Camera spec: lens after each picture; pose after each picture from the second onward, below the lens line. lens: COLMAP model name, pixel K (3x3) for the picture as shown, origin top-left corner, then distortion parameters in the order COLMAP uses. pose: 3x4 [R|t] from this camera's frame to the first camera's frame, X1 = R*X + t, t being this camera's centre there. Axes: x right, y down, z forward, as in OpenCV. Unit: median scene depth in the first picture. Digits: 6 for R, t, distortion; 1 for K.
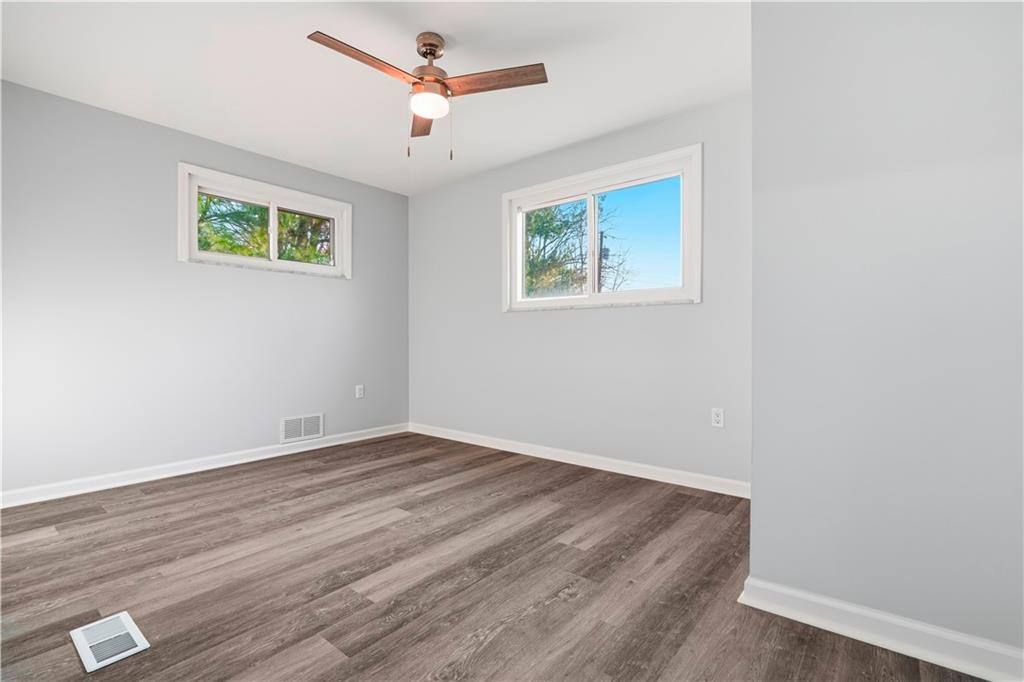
lens RADIAL K [[471.4, 0, 512.2], [0, 471.4, 340.5], [0, 0, 1]] dist [-0.000969, -0.002180]
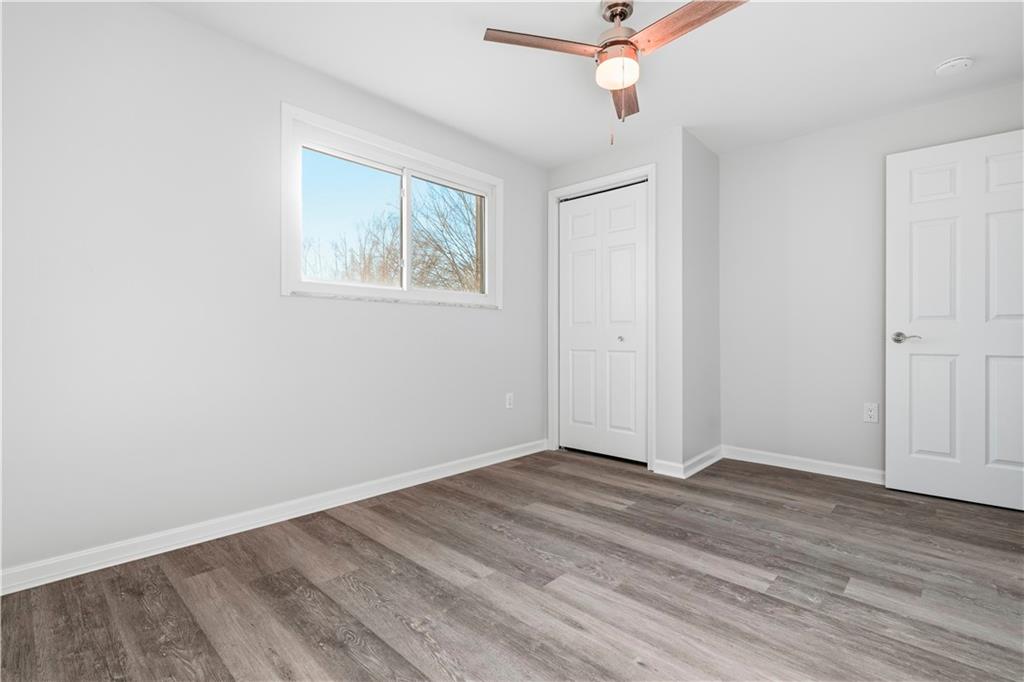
lens RADIAL K [[471.4, 0, 511.7], [0, 471.4, 339.0], [0, 0, 1]] dist [-0.000969, -0.002180]
pose [[0.073596, -0.003892, 0.997281, -1.074805], [0.003164, 0.999988, 0.003669, -0.015027], [-0.997283, 0.002885, 0.073607, 1.137139]]
